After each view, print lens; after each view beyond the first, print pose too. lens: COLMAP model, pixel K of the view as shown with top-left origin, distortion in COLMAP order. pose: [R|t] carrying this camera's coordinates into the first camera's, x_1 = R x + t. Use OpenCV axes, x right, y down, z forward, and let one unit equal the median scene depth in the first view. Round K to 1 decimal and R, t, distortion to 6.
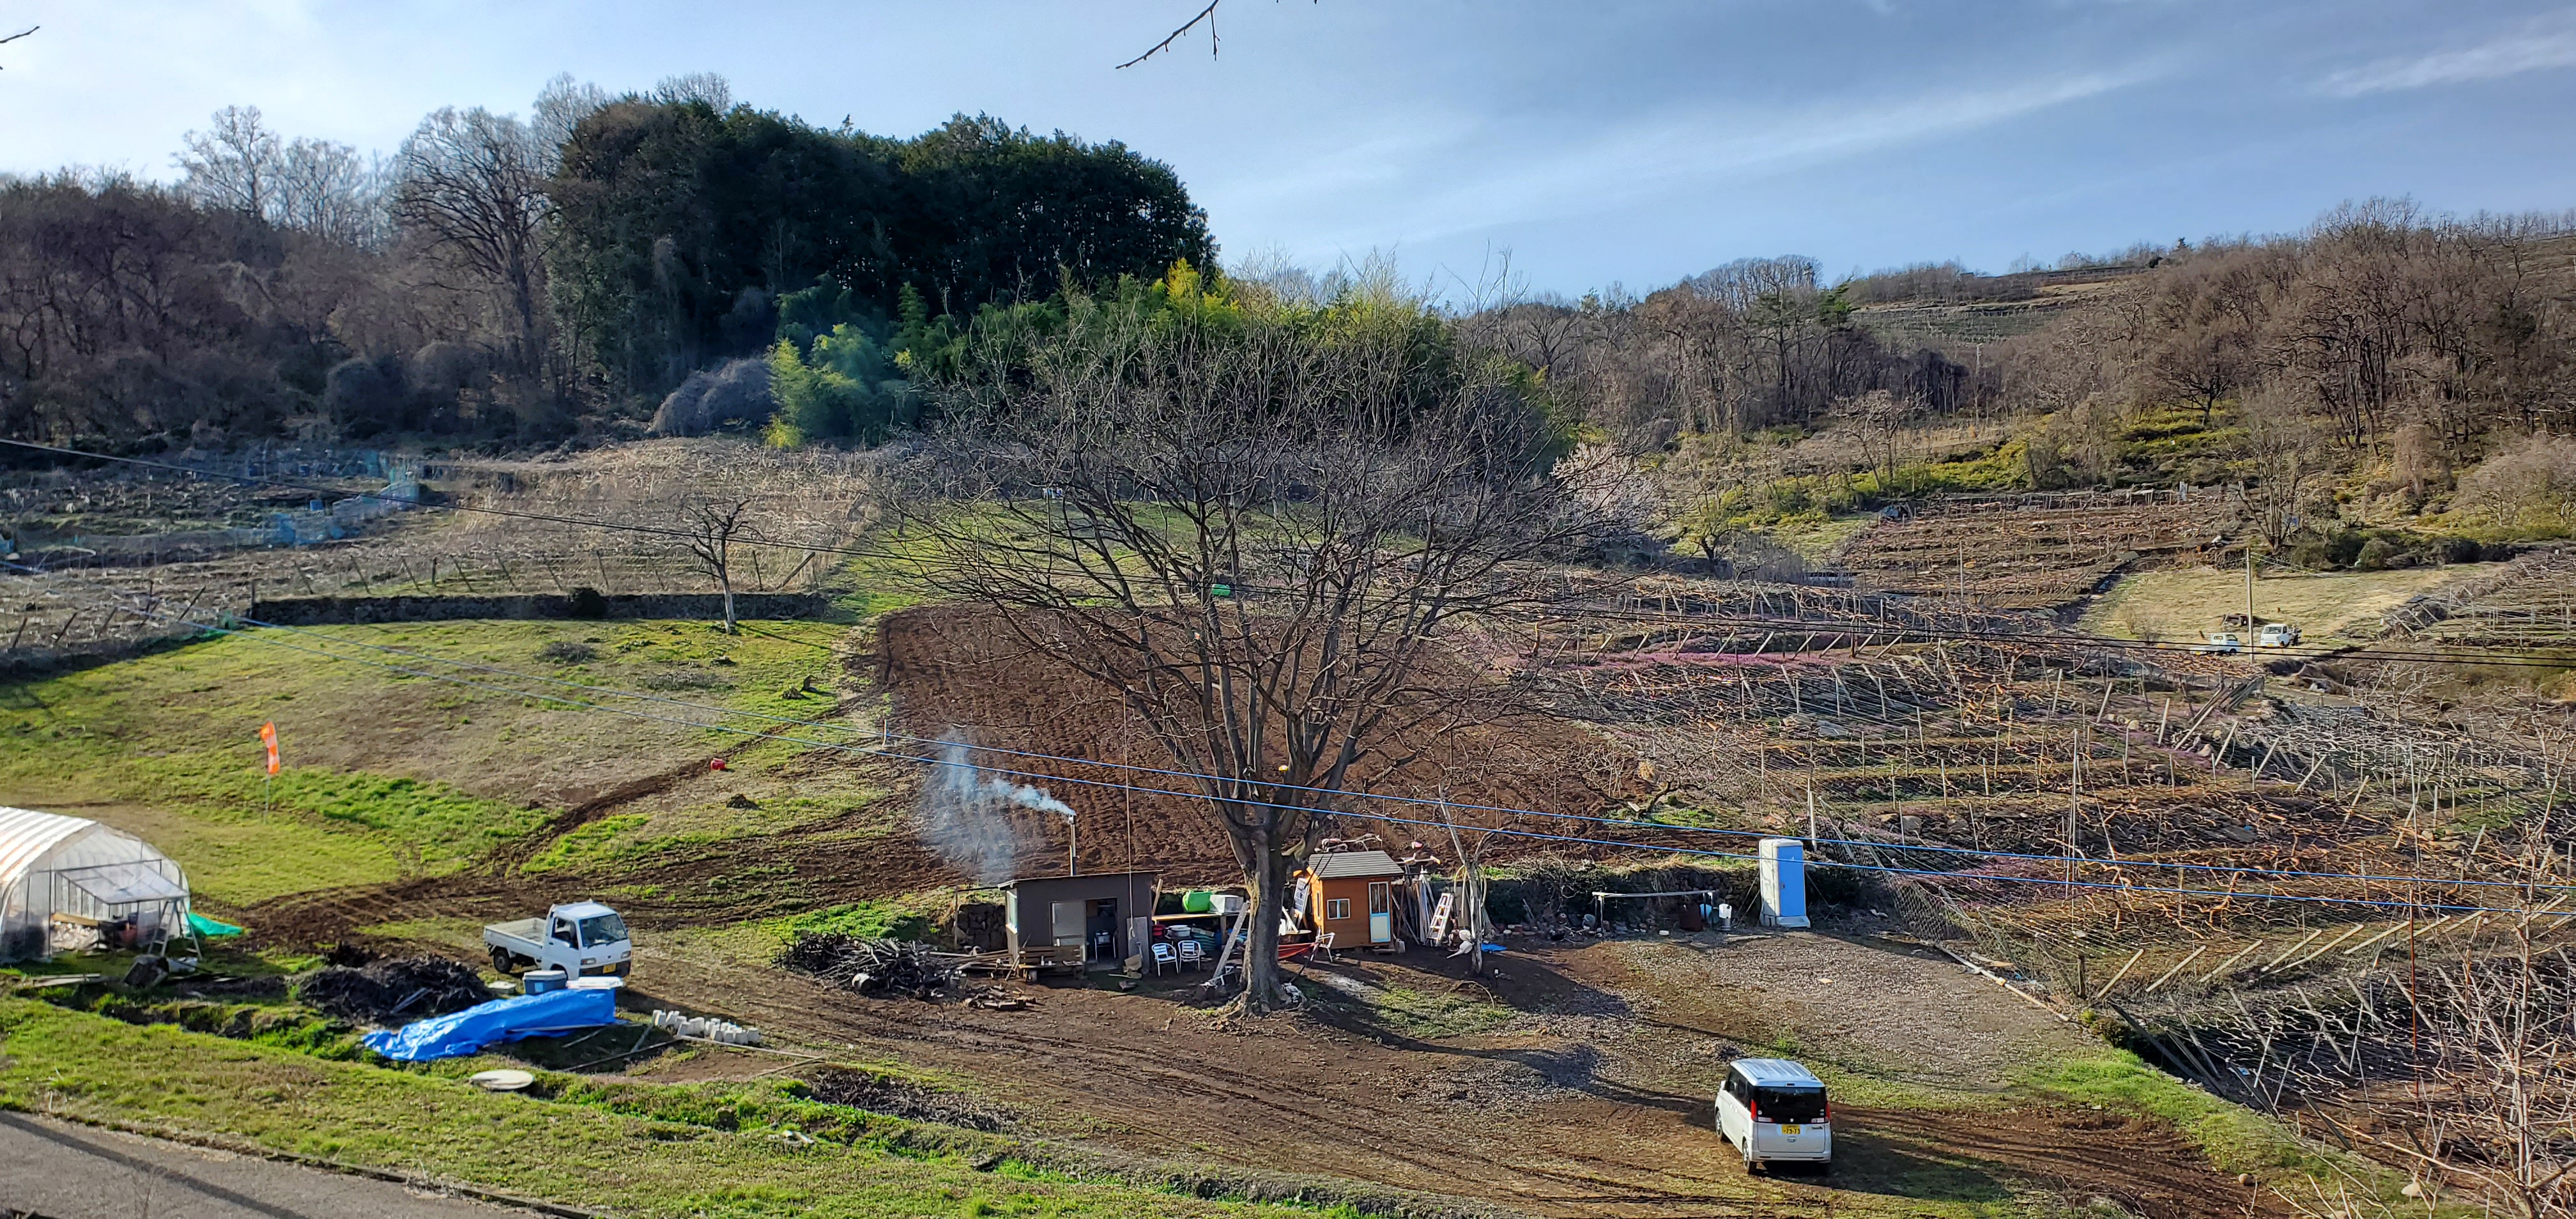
lens RADIAL K [[1931.6, 0, 1337.4], [0, 1931.6, 597.2], [0, 0, 1]] dist [0.011758, -0.001388]
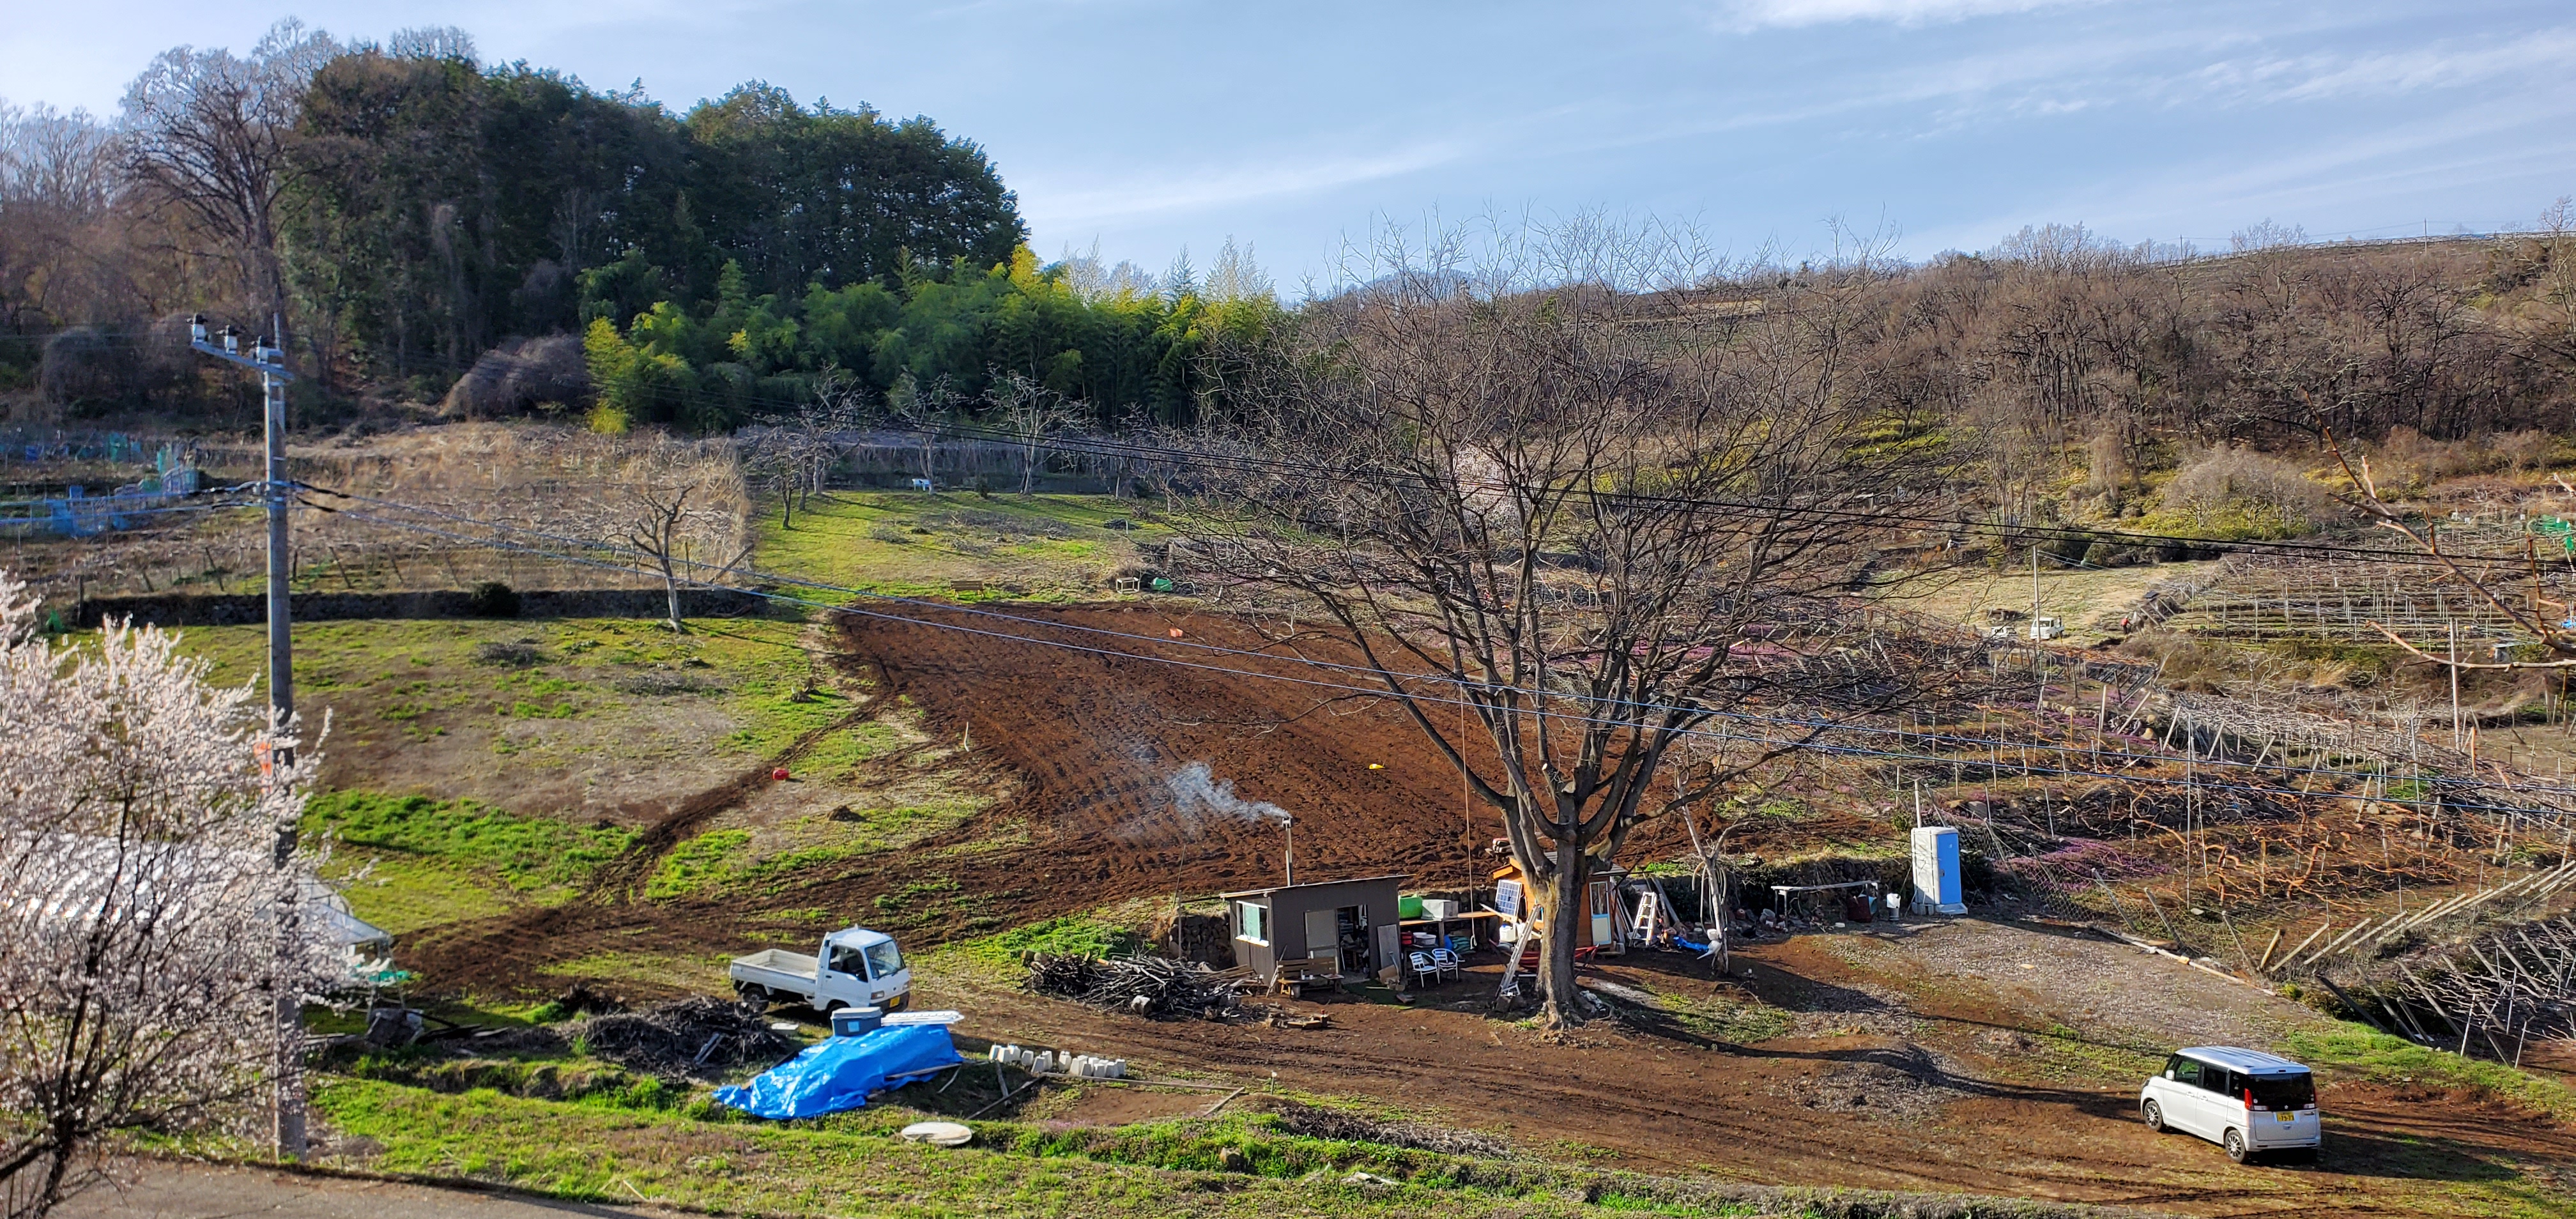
lens RADIAL K [[1931.6, 0, 1337.4], [0, 1931.6, 597.2], [0, 0, 1]] dist [0.011758, -0.001388]
pose [[0.983914, -0.003569, 0.178607, -0.108749], [0.003873, 0.999992, -0.001355, 0.002820], [-0.178601, 0.002025, 0.983920, 0.030658]]
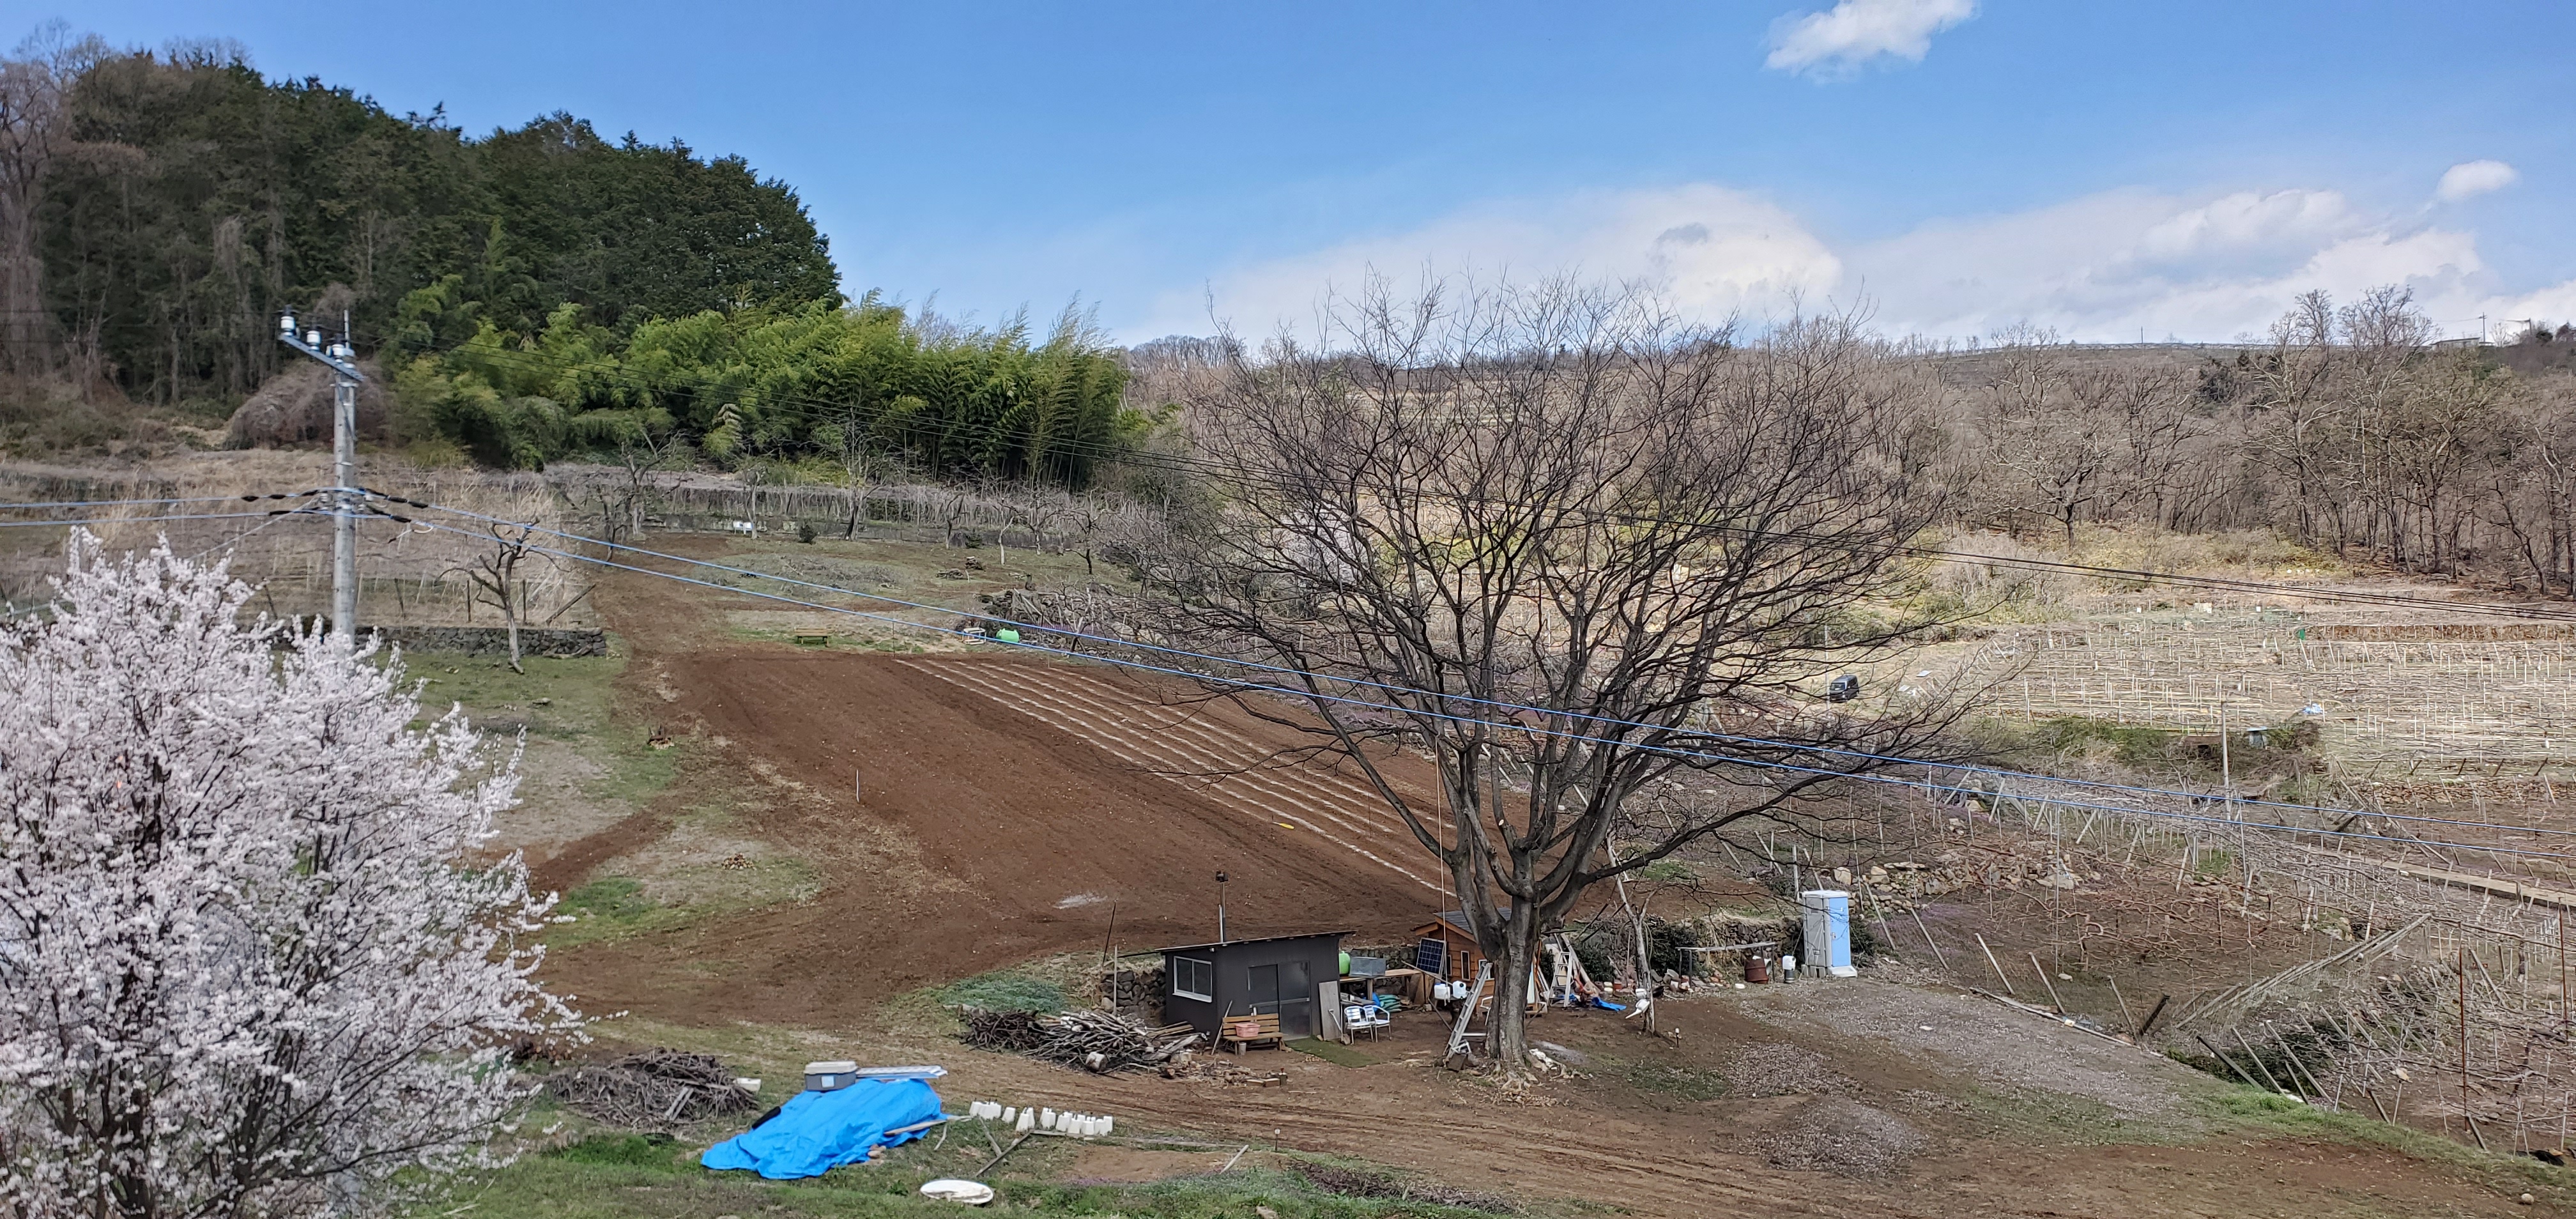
lens RADIAL K [[1928.6, 0, 1288.0], [0, 1928.6, 609.5], [0, 0, 1]] dist [0.013035, 0.000205]
pose [[0.960984, 0.027278, 0.275256, -0.140621], [-0.020054, 0.999378, -0.029023, 0.005267], [-0.275876, 0.022371, 0.960933, 0.041835]]
